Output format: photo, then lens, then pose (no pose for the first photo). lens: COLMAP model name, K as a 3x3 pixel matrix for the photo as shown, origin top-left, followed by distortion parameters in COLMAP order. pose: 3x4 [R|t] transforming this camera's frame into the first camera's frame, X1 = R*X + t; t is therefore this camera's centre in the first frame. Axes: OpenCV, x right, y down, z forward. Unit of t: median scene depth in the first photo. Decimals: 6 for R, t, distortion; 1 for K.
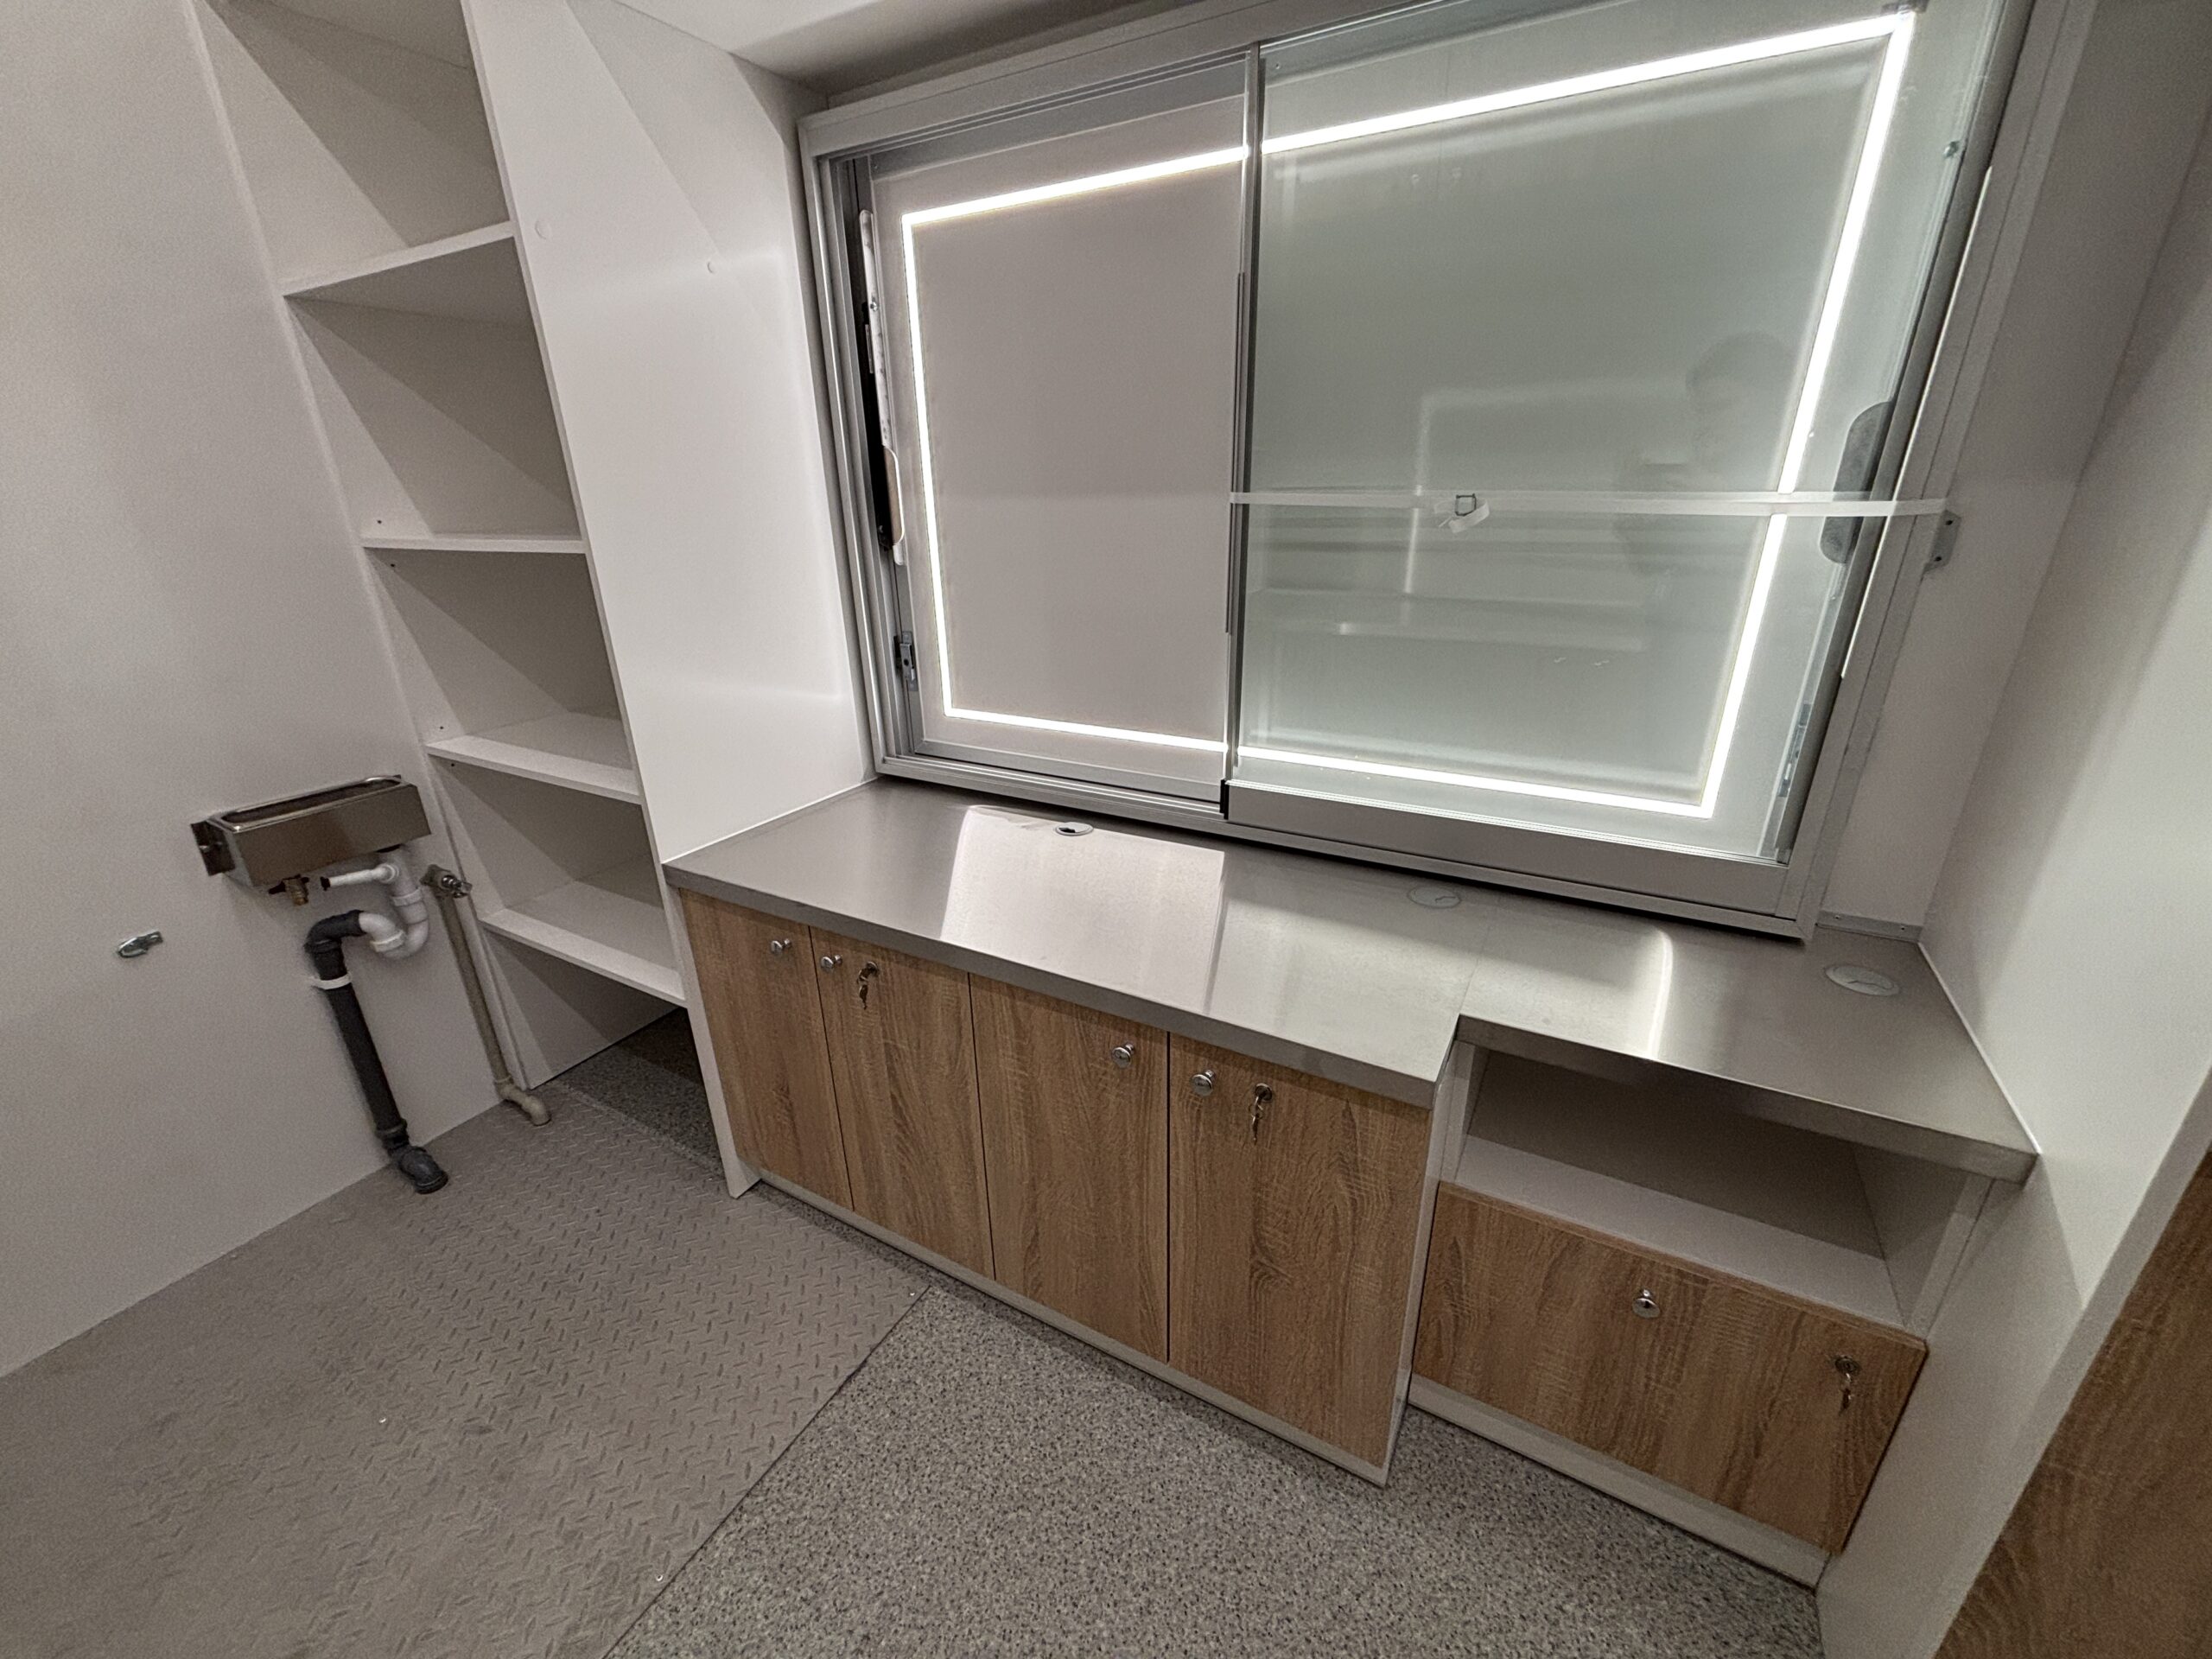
lens RADIAL K [[895.4, 0, 1099.0], [0, 895.4, 837.4], [0, 0, 1]] dist [0.002774, -0.001456]
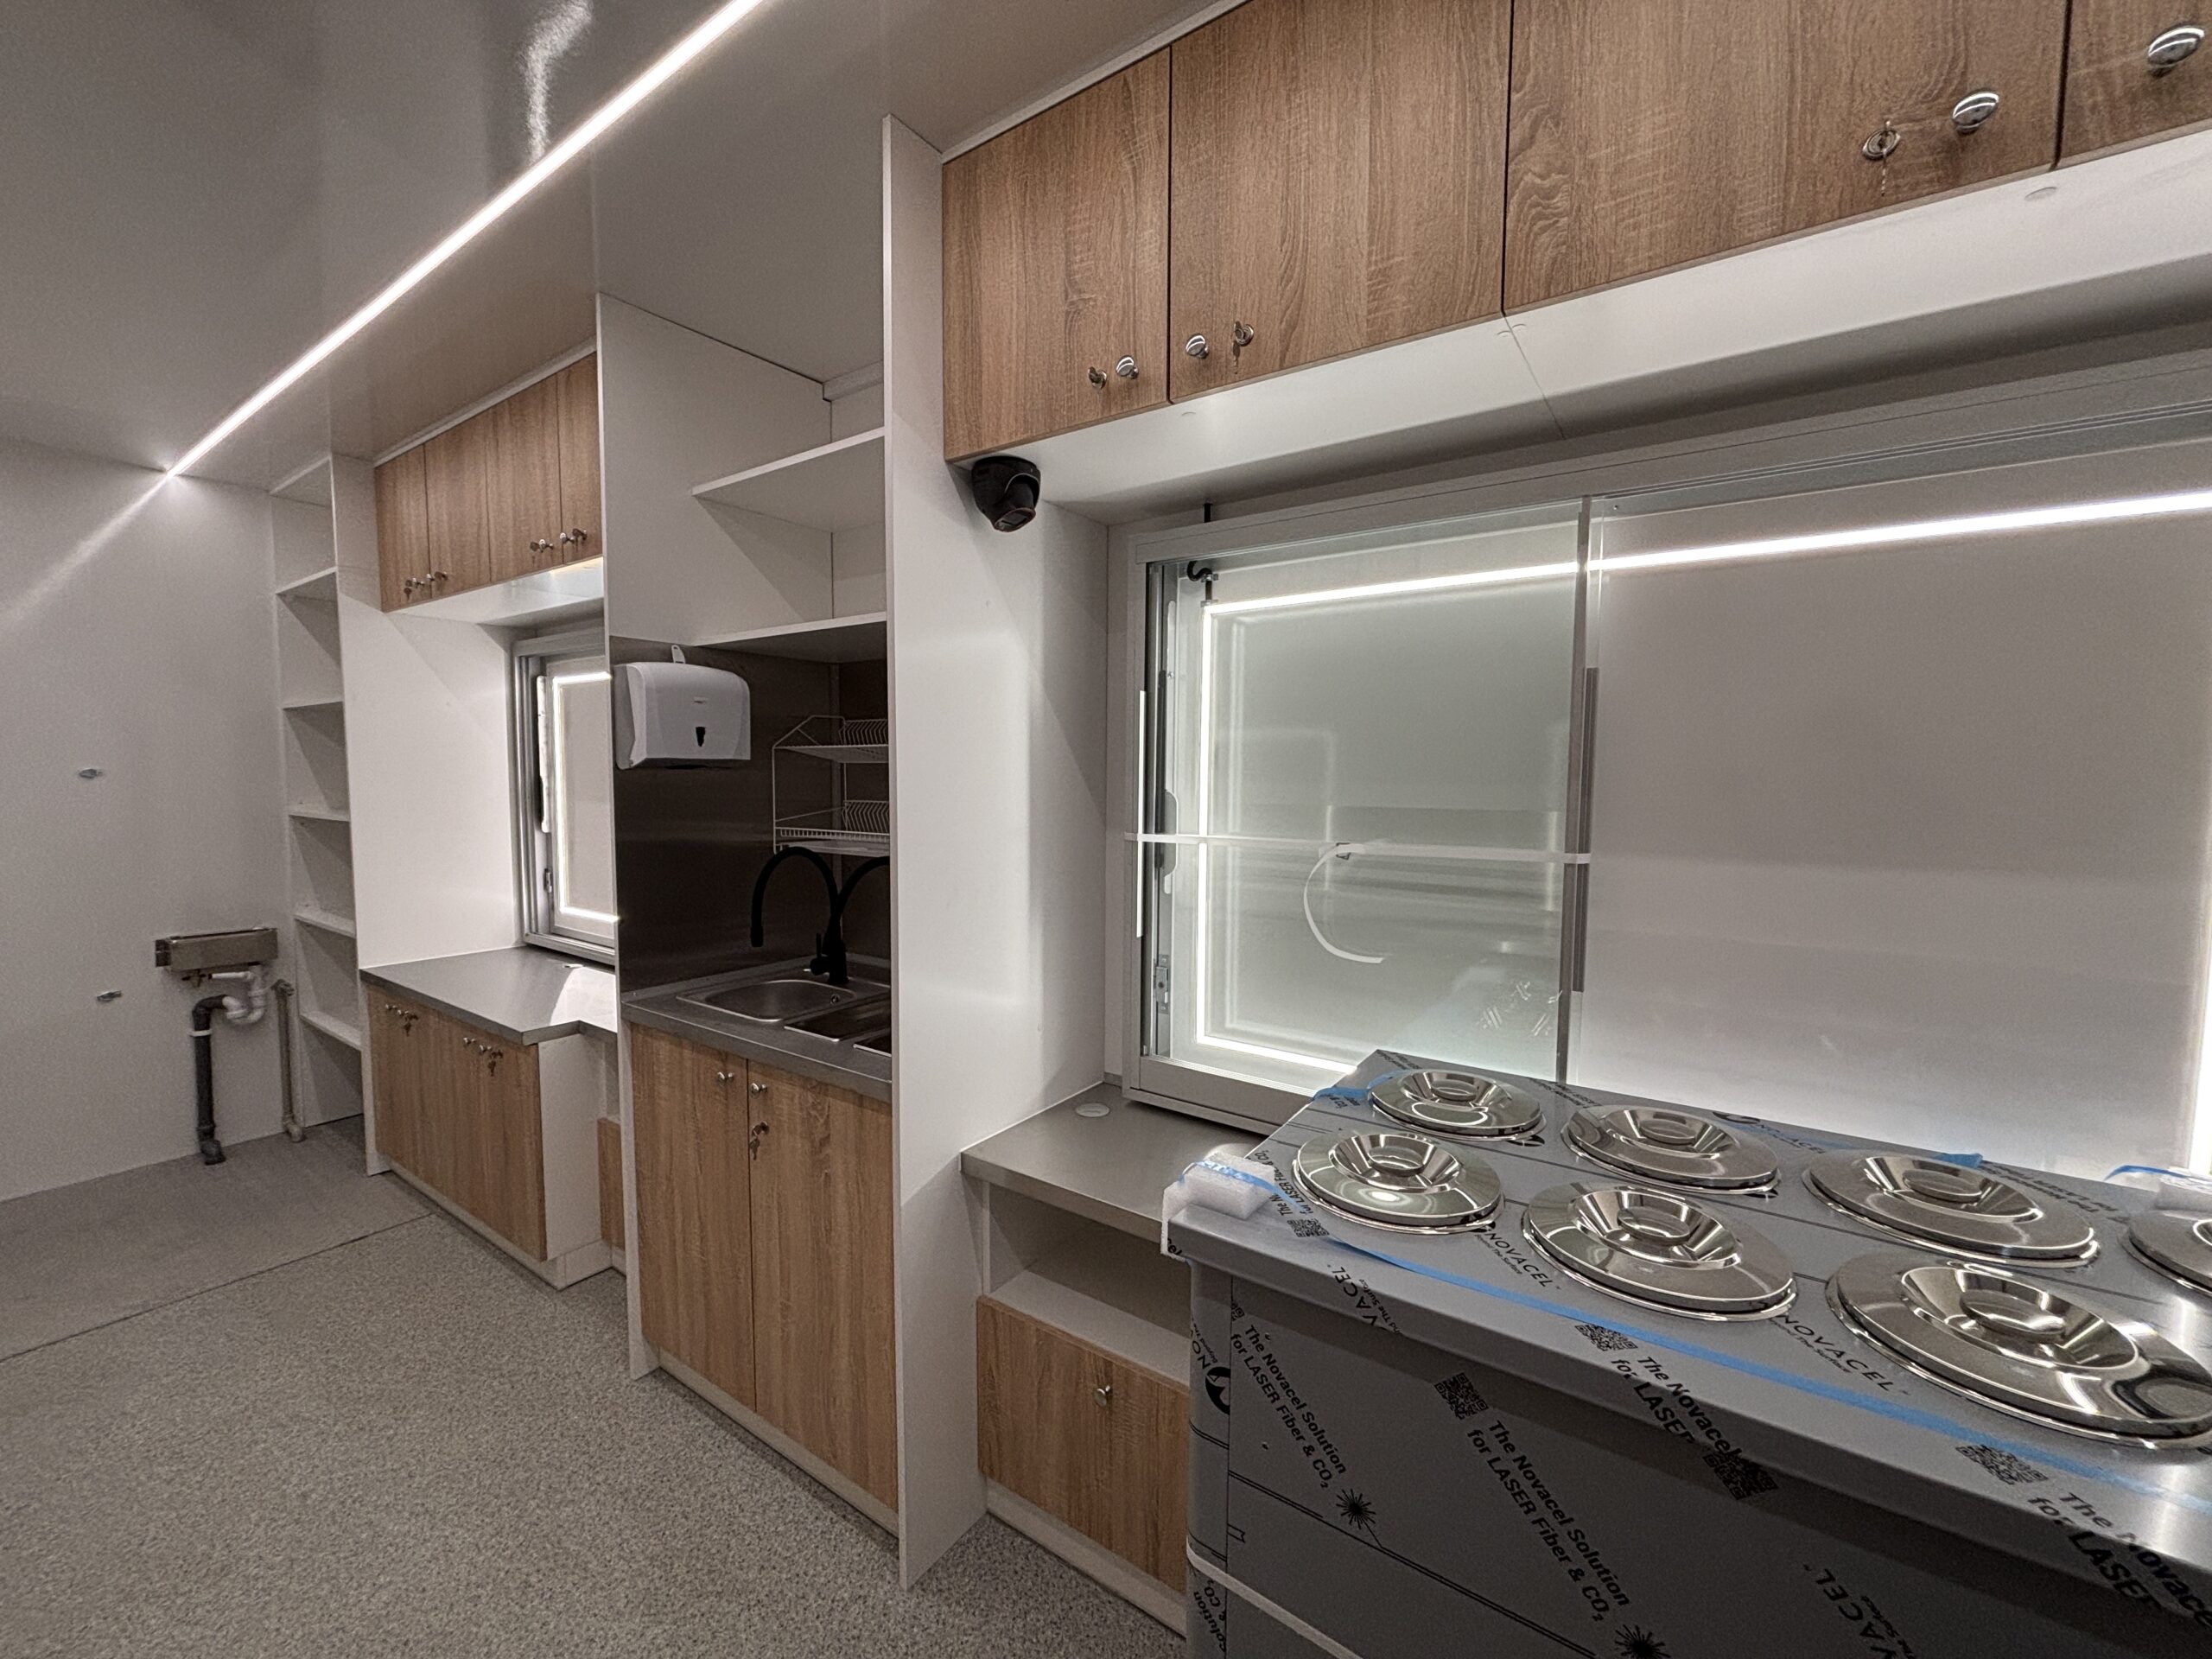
lens RADIAL K [[895.4, 0, 1123.6], [0, 895.4, 833.3], [0, 0, 1]] dist [0.002774, -0.001456]
pose [[0.995882, 0.034706, -0.083754, 1.392925], [-0.058662, 0.951047, -0.303428, 0.251686], [0.069123, 0.307091, 0.949166, -0.892709]]
